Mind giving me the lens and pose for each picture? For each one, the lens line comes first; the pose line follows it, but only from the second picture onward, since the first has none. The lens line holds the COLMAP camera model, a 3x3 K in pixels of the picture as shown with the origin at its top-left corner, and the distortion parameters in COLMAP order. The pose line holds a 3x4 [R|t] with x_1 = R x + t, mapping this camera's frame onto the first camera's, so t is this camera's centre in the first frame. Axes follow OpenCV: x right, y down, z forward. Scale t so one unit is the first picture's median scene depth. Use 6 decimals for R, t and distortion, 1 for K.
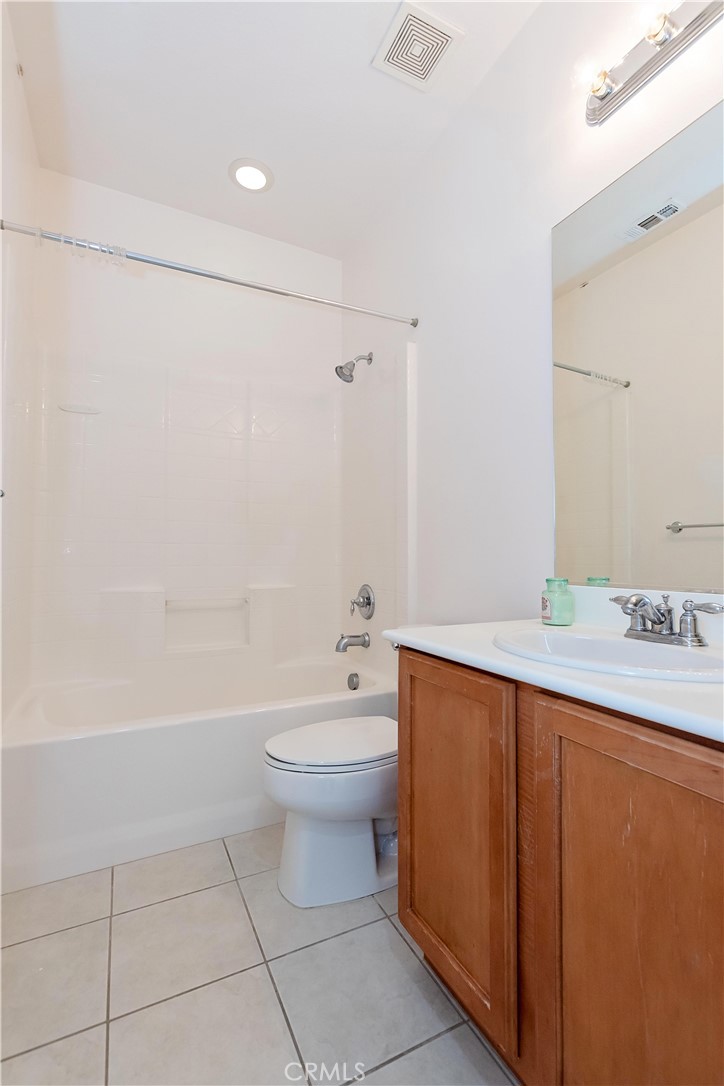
lens RADIAL K [[476.5, 0, 361.4], [0, 476.5, 543.6], [0, 0, 1]] dist [0.005530, -0.000404]
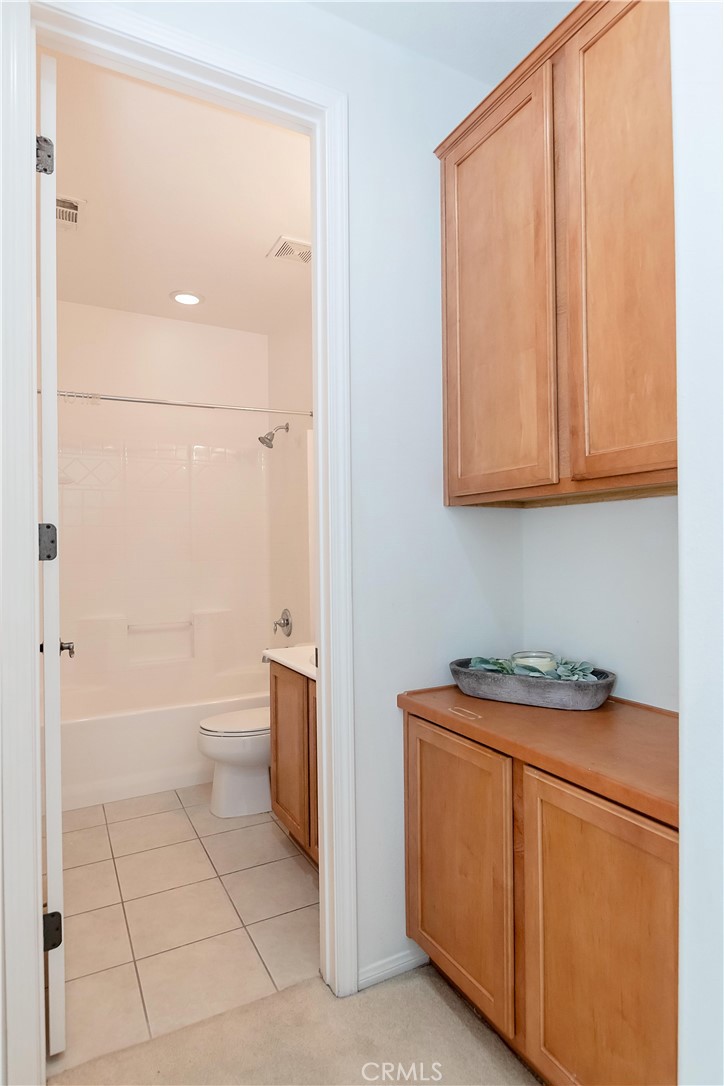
lens RADIAL K [[596.5, 0, 360.4], [0, 596.5, 544.0], [0, 0, 1]] dist [-0.000877, 0.000225]
pose [[0.999825, -0.013331, 0.013133, 0.194475], [0.012916, 0.999428, 0.031243, -0.137651], [-0.013542, -0.031068, 0.999426, -0.597648]]
